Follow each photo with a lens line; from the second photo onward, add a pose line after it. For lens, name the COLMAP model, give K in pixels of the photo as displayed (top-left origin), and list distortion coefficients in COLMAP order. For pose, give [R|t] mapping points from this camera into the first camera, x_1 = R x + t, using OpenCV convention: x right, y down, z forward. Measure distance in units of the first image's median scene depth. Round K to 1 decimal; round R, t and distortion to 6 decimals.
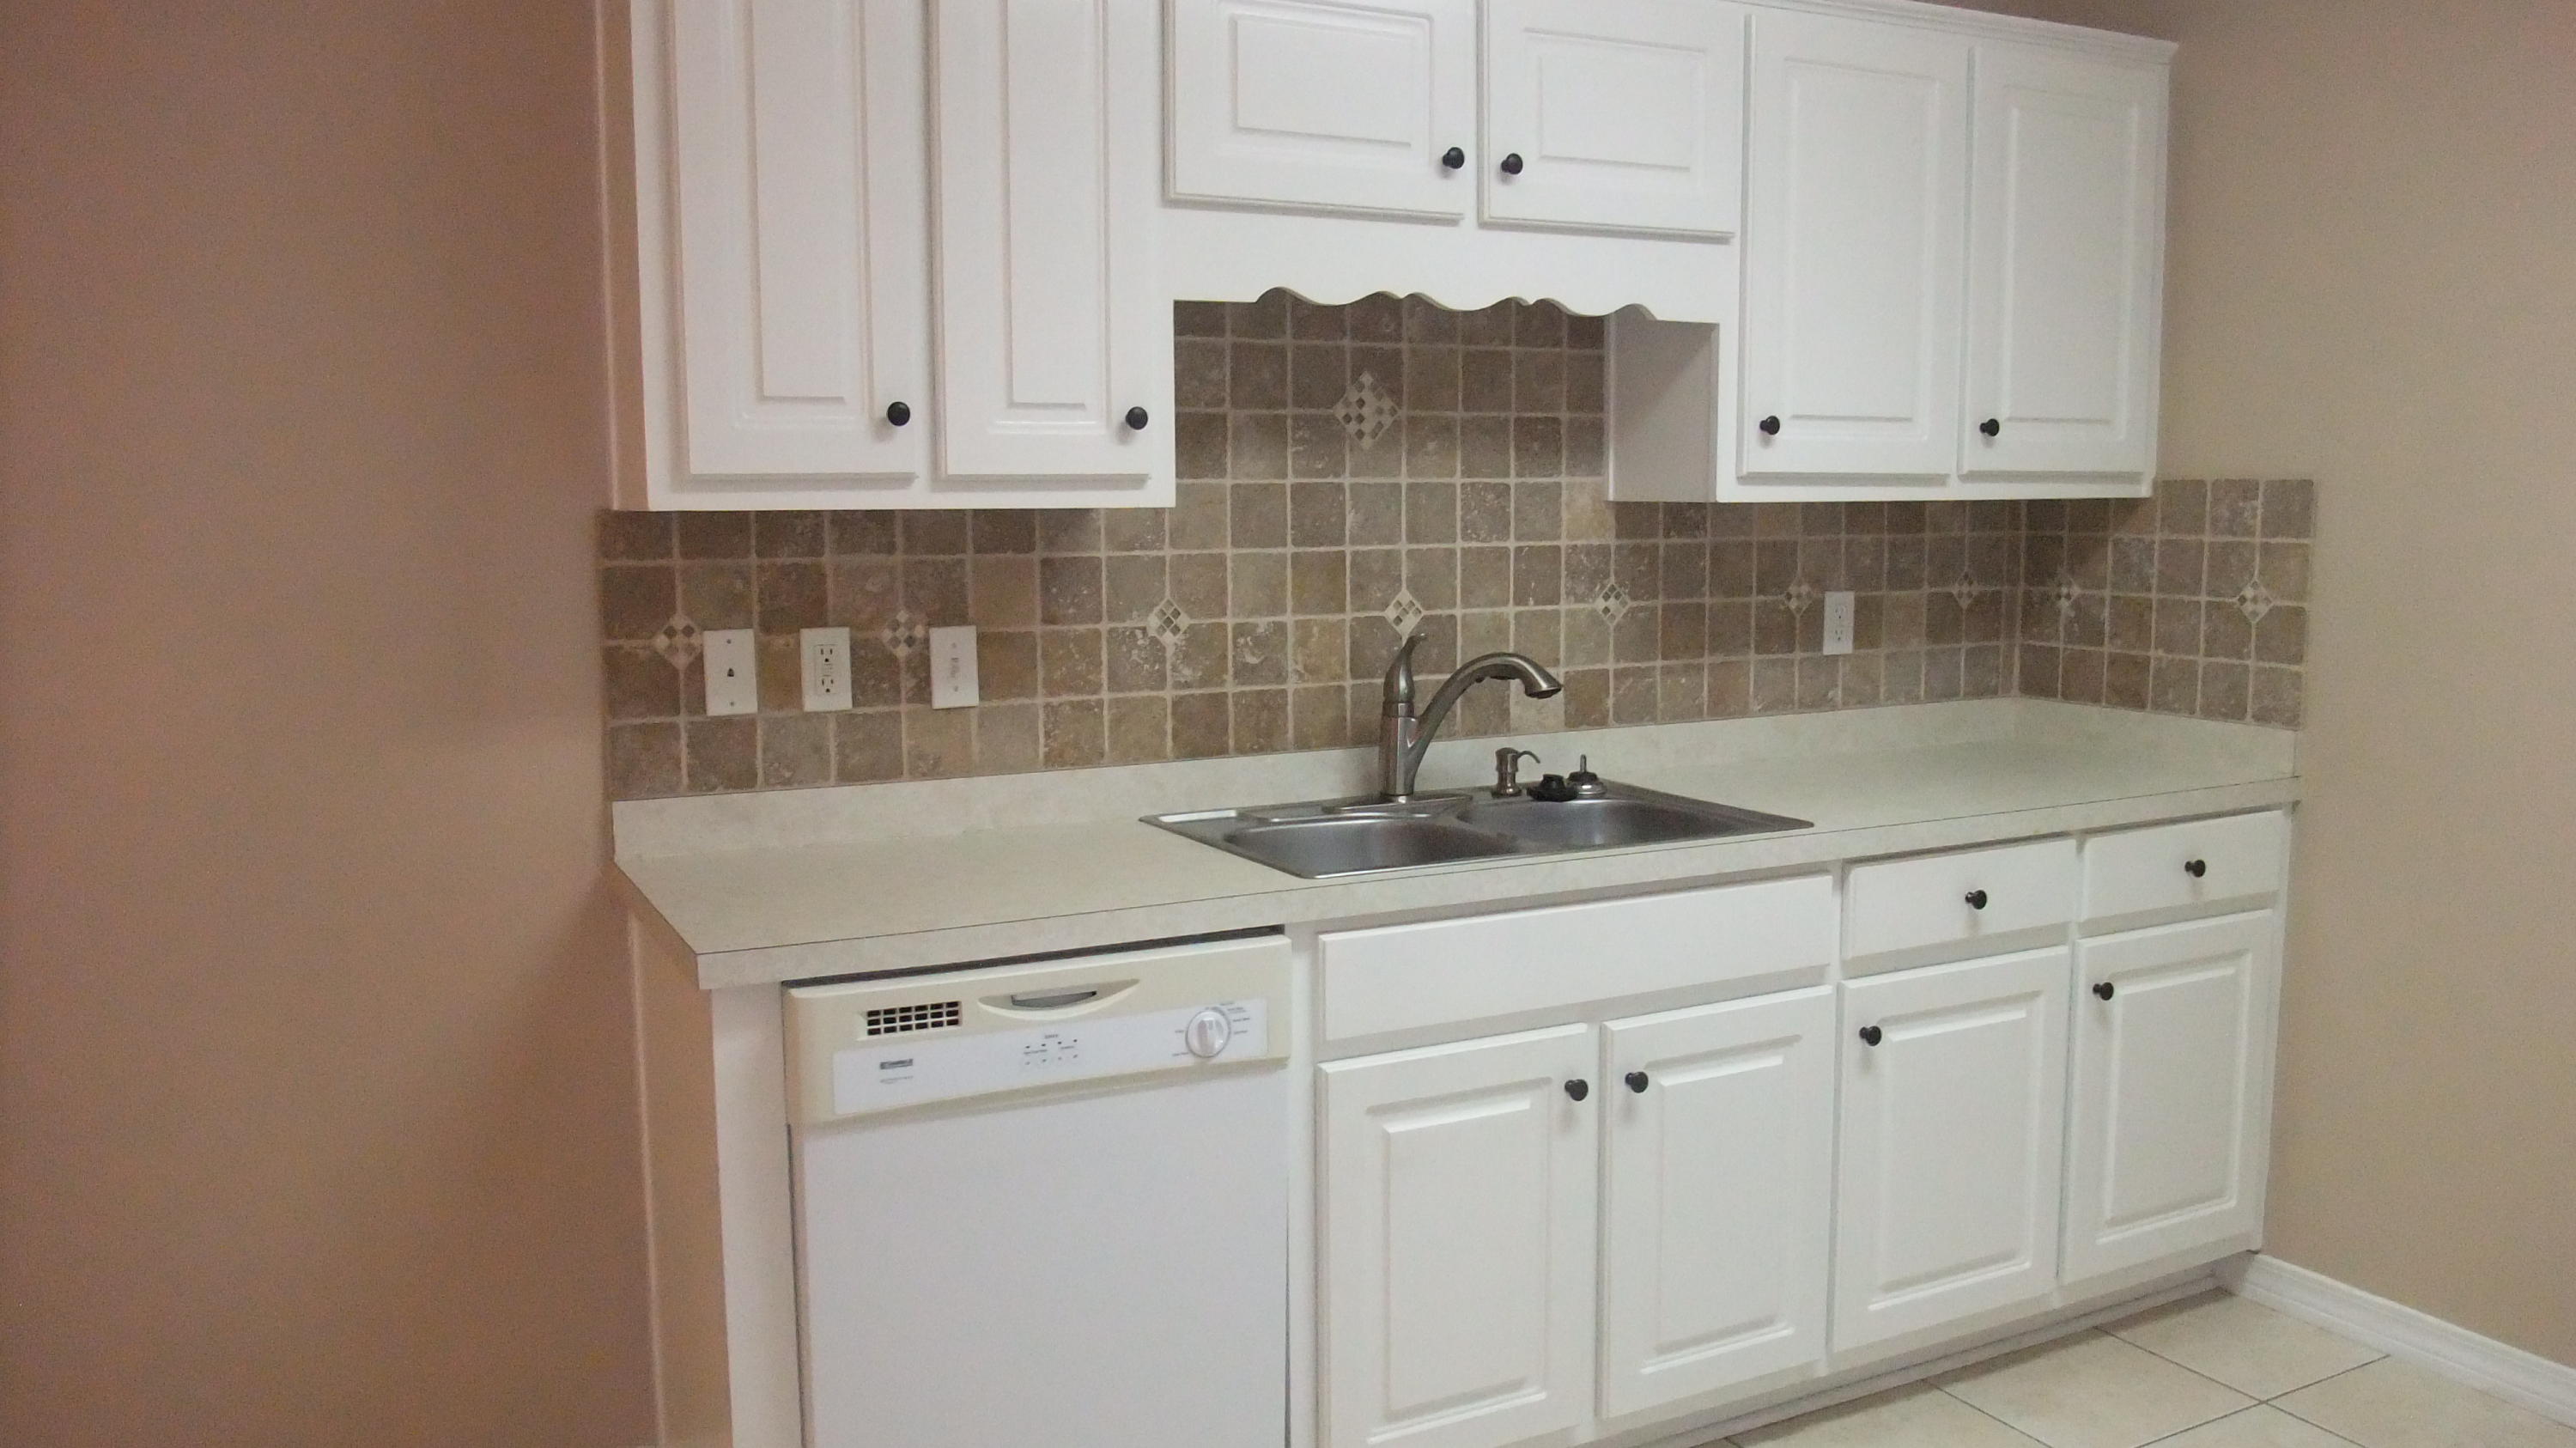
lens RADIAL K [[1927.3, 0, 1287.3], [0, 1927.3, 741.4], [0, 0, 1]] dist [-0.100238, 0.063664]
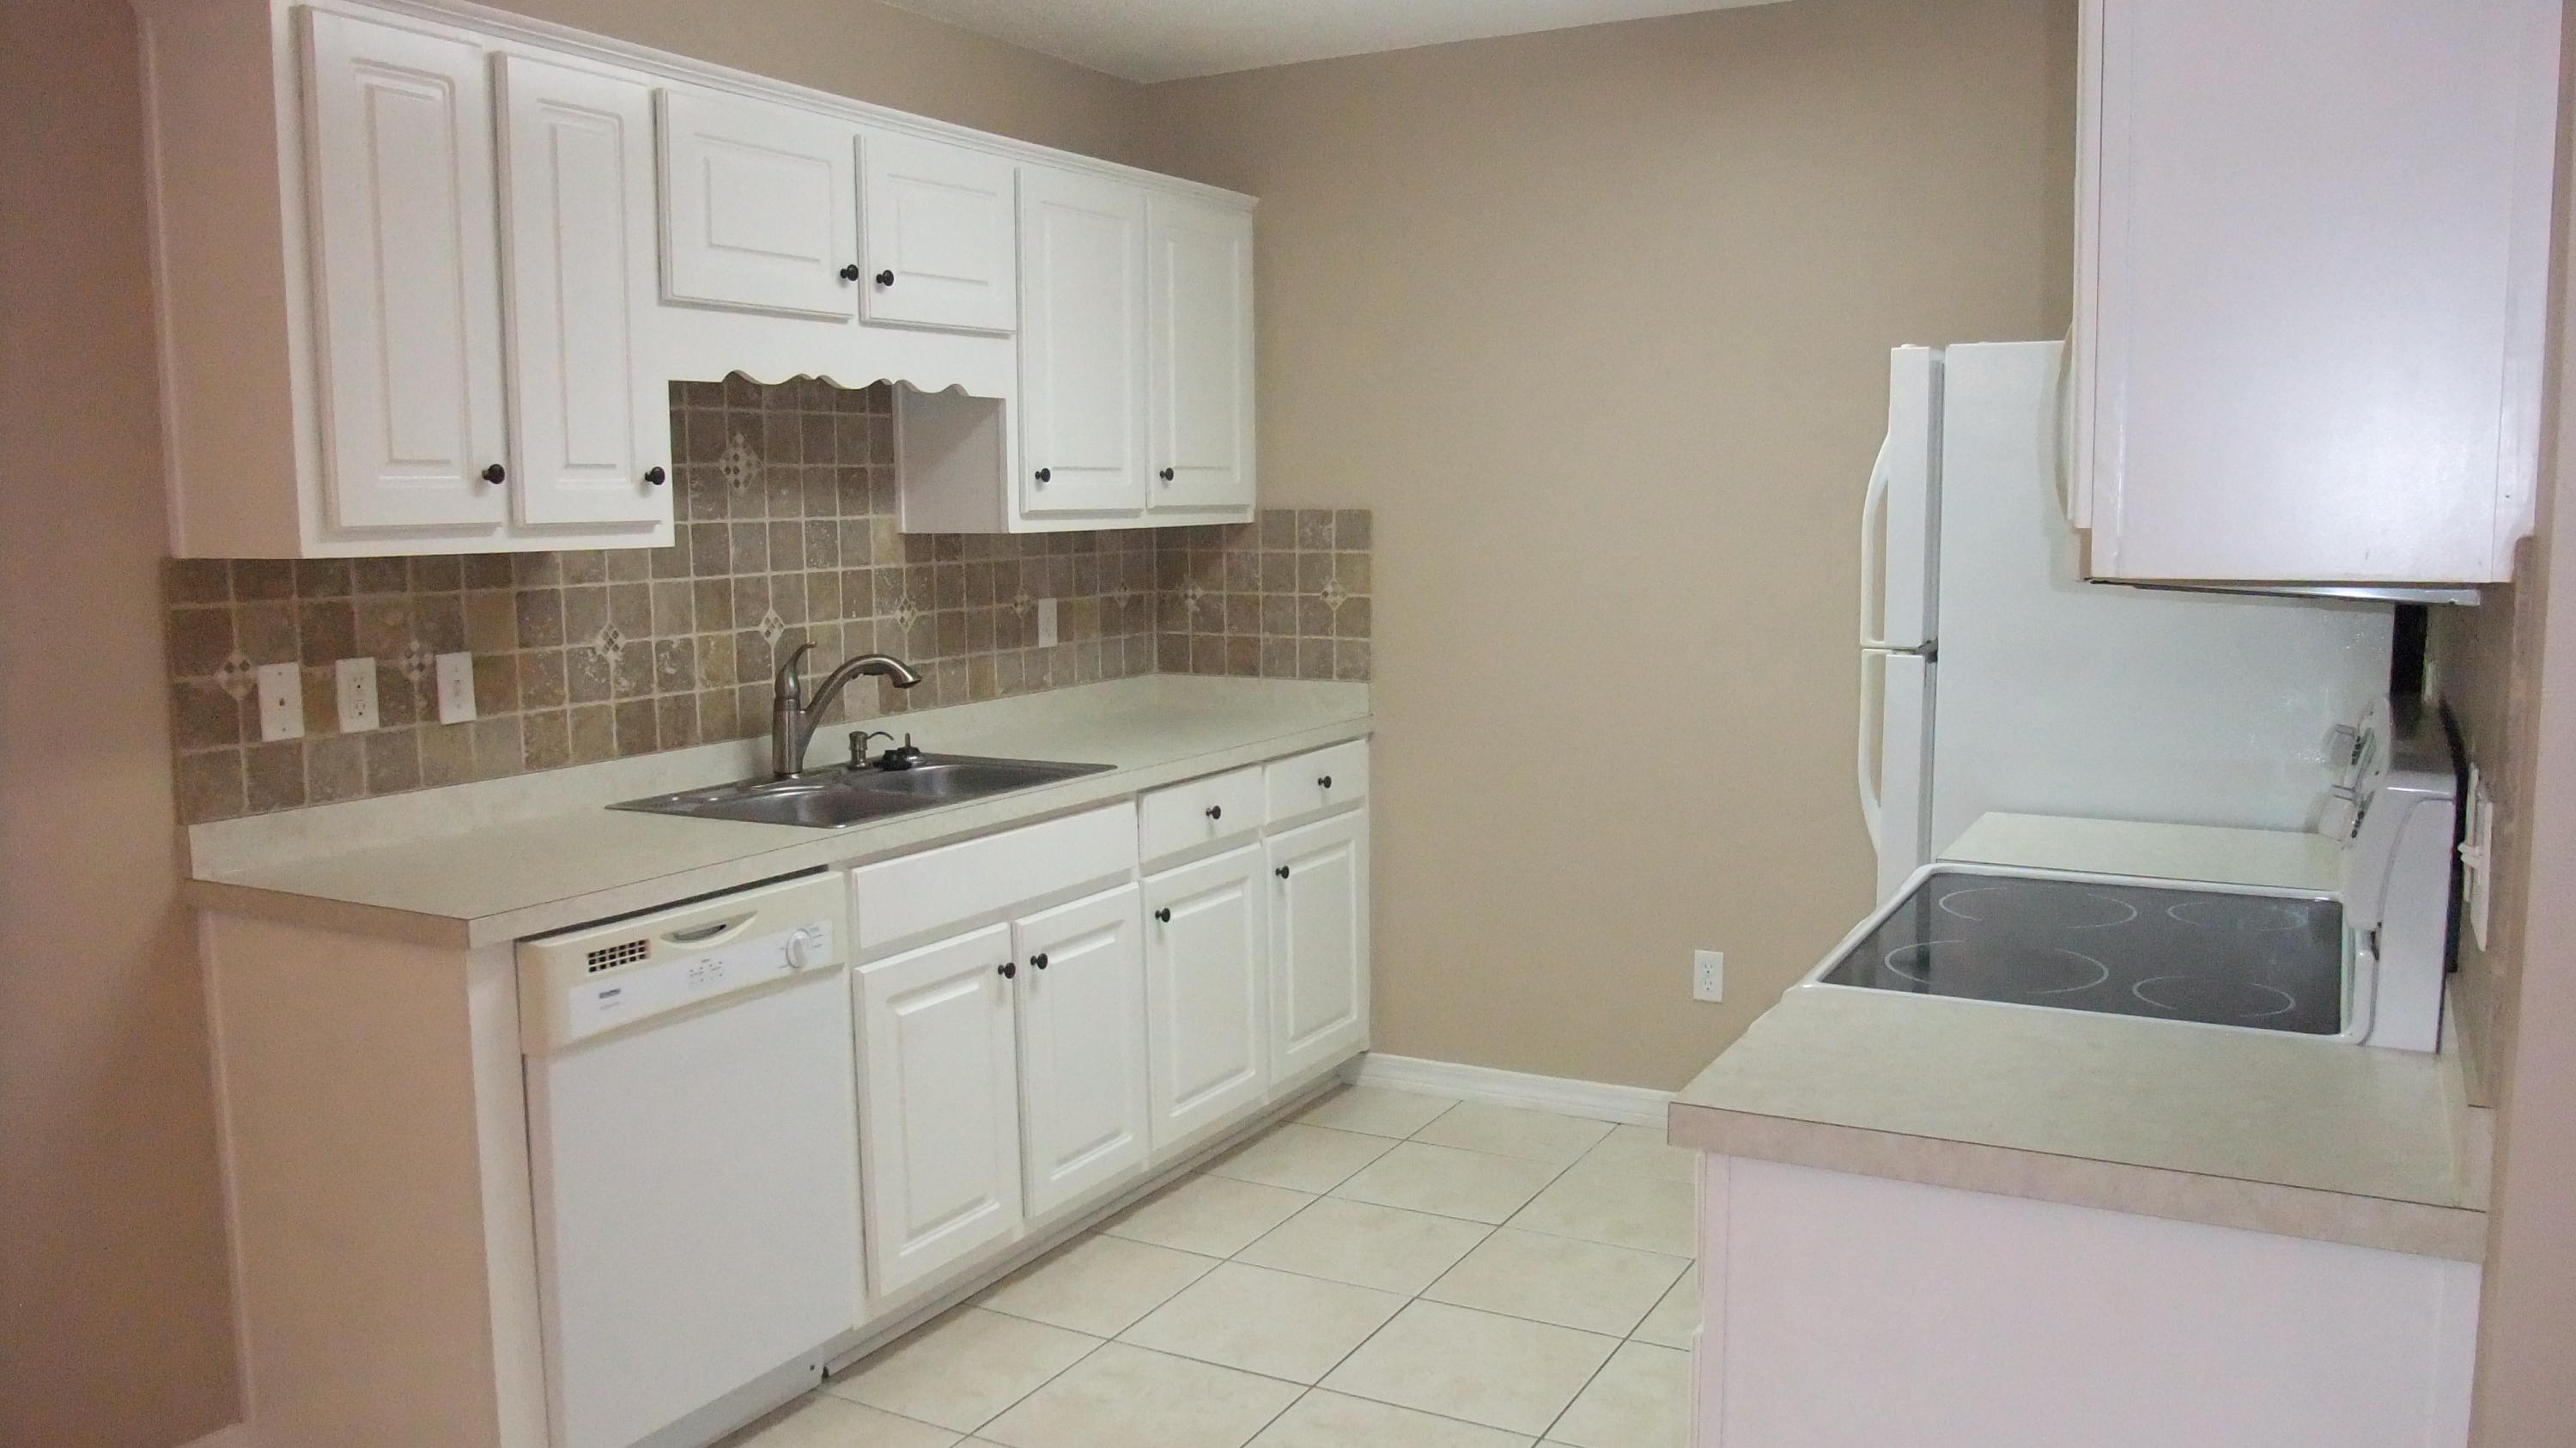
lens RADIAL K [[1927.3, 0, 1287.3], [0, 1927.3, 741.4], [0, 0, 1]] dist [-0.100238, 0.063664]
pose [[0.828520, -0.070759, 0.555471, -0.366558], [0.074830, 0.997077, 0.015400, 0.012279], [-0.554937, 0.028807, 0.831393, -0.206994]]
